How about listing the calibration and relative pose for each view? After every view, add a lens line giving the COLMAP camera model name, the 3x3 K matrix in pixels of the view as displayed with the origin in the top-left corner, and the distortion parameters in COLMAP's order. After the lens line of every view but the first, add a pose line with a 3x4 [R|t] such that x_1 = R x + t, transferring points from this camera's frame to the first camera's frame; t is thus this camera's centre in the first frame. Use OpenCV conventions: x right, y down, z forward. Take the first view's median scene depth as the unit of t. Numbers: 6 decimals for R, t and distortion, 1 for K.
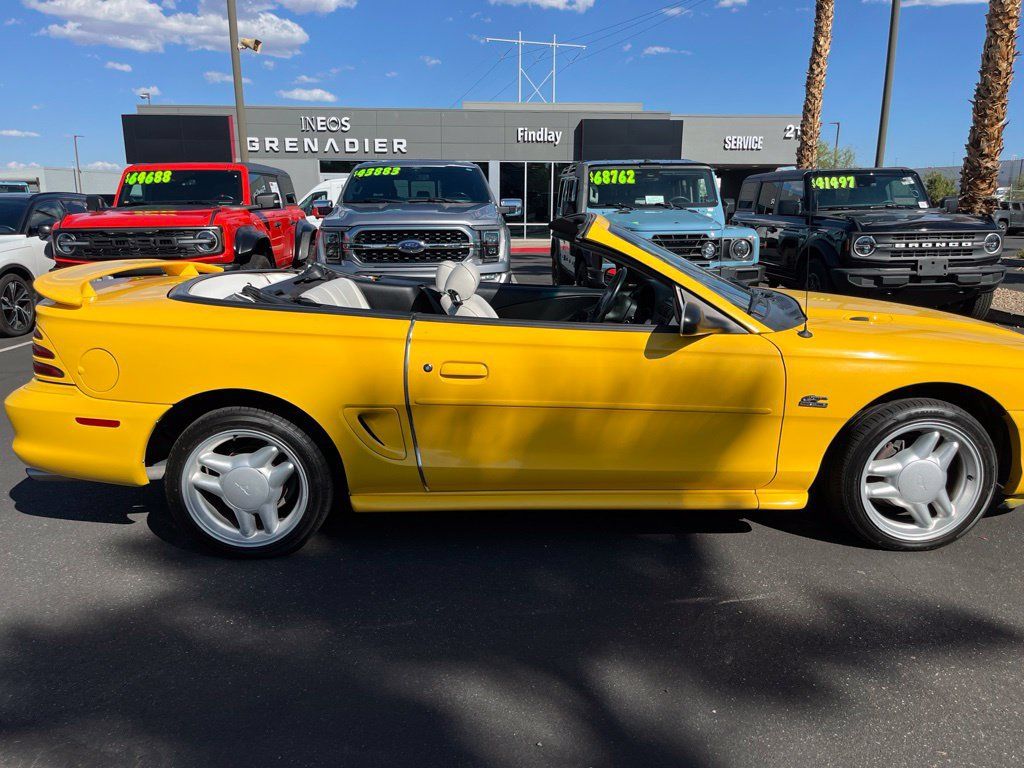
lens RADIAL K [[799.5, 0, 518.1], [0, 799.5, 382.4], [0, 0, 1]] dist [0.082635, -0.127267]
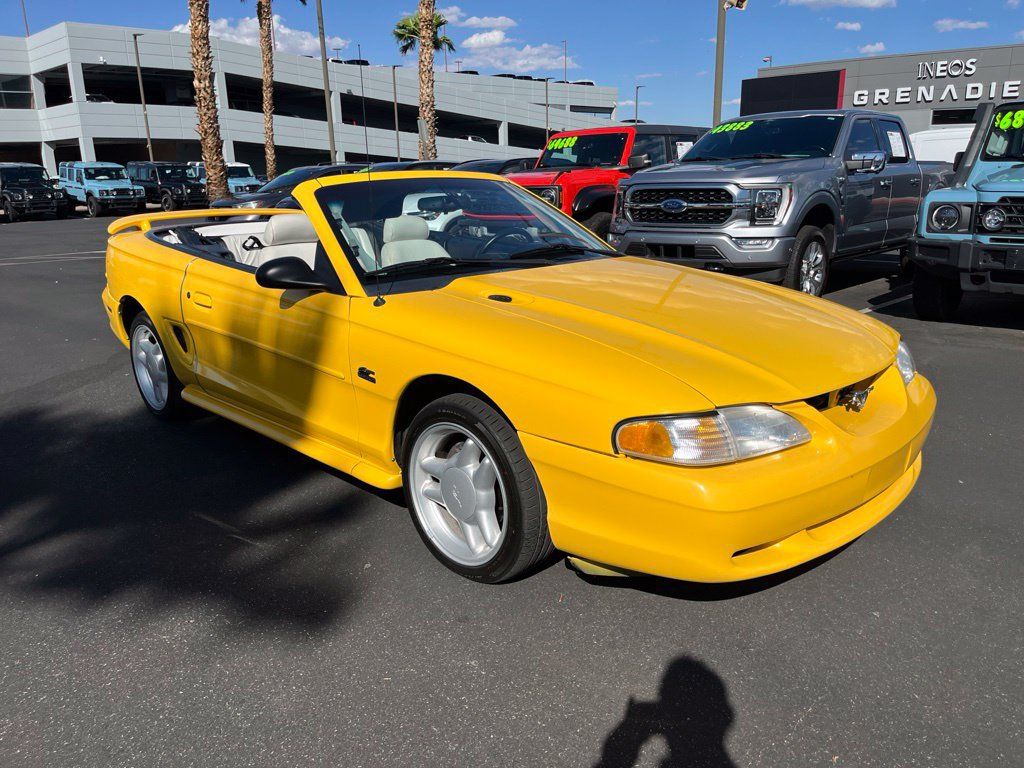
lens RADIAL K [[799.5, 0, 518.1], [0, 799.5, 382.4], [0, 0, 1]] dist [0.082635, -0.127267]
pose [[0.669534, 0.179969, -0.720649, 0.364805], [-0.145104, 0.983201, 0.110725, -0.030182], [0.728470, 0.030435, 0.684401, 0.153481]]
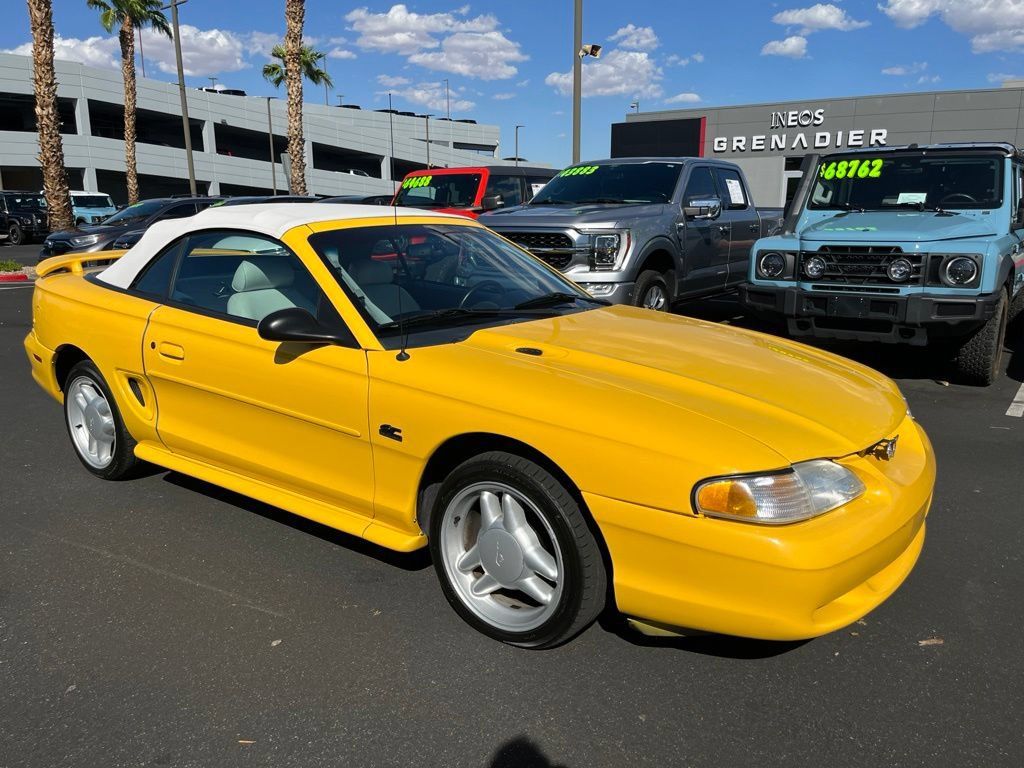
lens RADIAL K [[799.5, 0, 518.1], [0, 799.5, 382.4], [0, 0, 1]] dist [0.082635, -0.127267]
pose [[0.762194, 0.141464, -0.631702, 0.375989], [-0.141031, 0.988678, 0.051241, -0.046814], [0.631799, 0.050034, 0.773516, 0.203122]]
